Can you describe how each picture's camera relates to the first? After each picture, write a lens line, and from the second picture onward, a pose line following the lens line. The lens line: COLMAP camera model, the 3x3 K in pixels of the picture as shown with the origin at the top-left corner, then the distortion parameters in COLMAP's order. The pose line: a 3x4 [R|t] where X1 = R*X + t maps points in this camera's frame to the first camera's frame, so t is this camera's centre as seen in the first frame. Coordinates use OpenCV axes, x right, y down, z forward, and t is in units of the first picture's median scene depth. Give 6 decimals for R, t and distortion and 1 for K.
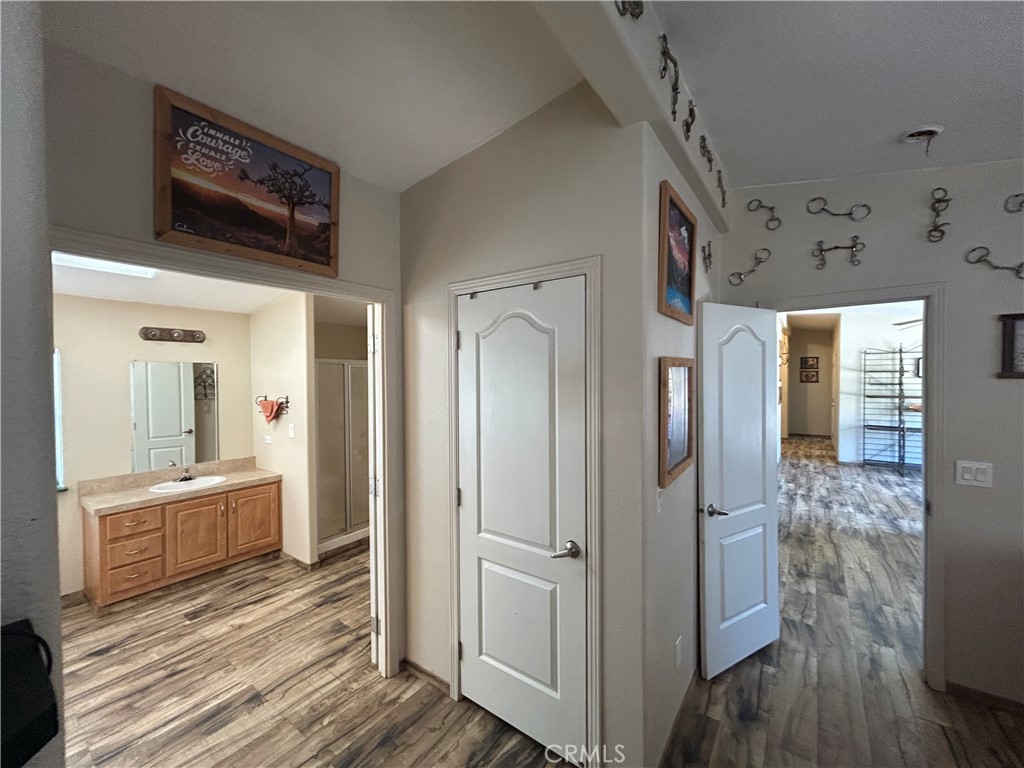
lens RADIAL K [[412.2, 0, 511.3], [0, 412.2, 382.1], [0, 0, 1]] dist [-0.003121, 0.001377]
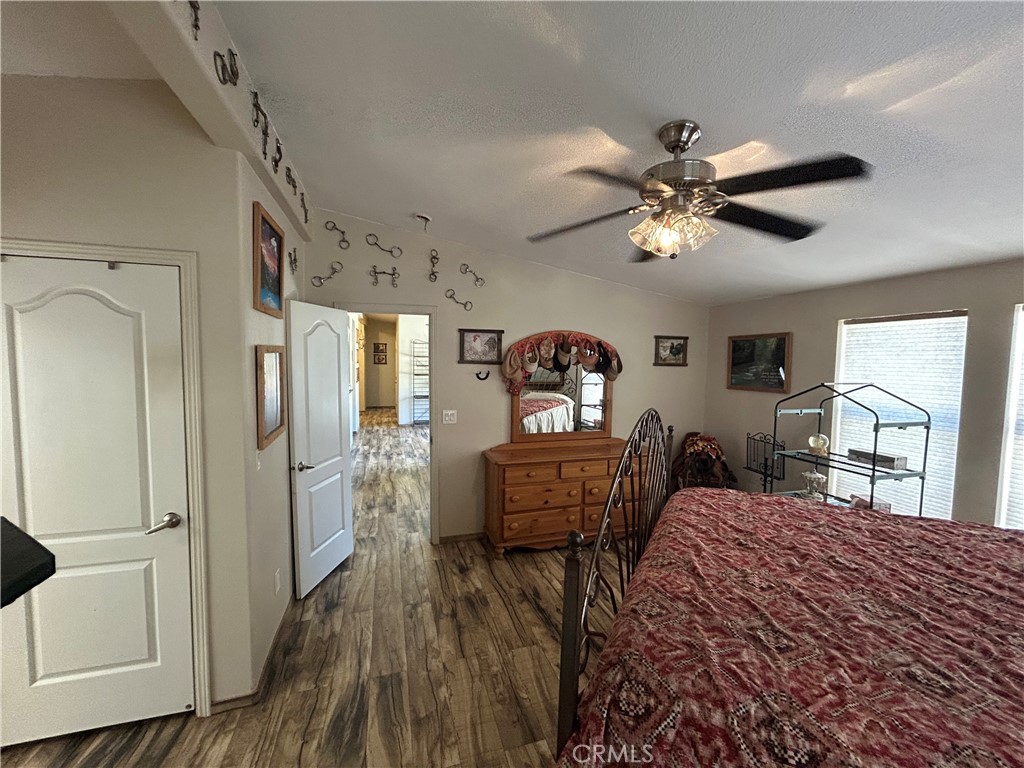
lens RADIAL K [[412.2, 0, 512.8], [0, 412.2, 385.2], [0, 0, 1]] dist [-0.003121, 0.001377]
pose [[0.598275, -0.037655, 0.800405, -0.131241], [-0.005131, 0.998695, 0.050818, -0.006023], [-0.801274, -0.034510, 0.597301, -0.273904]]
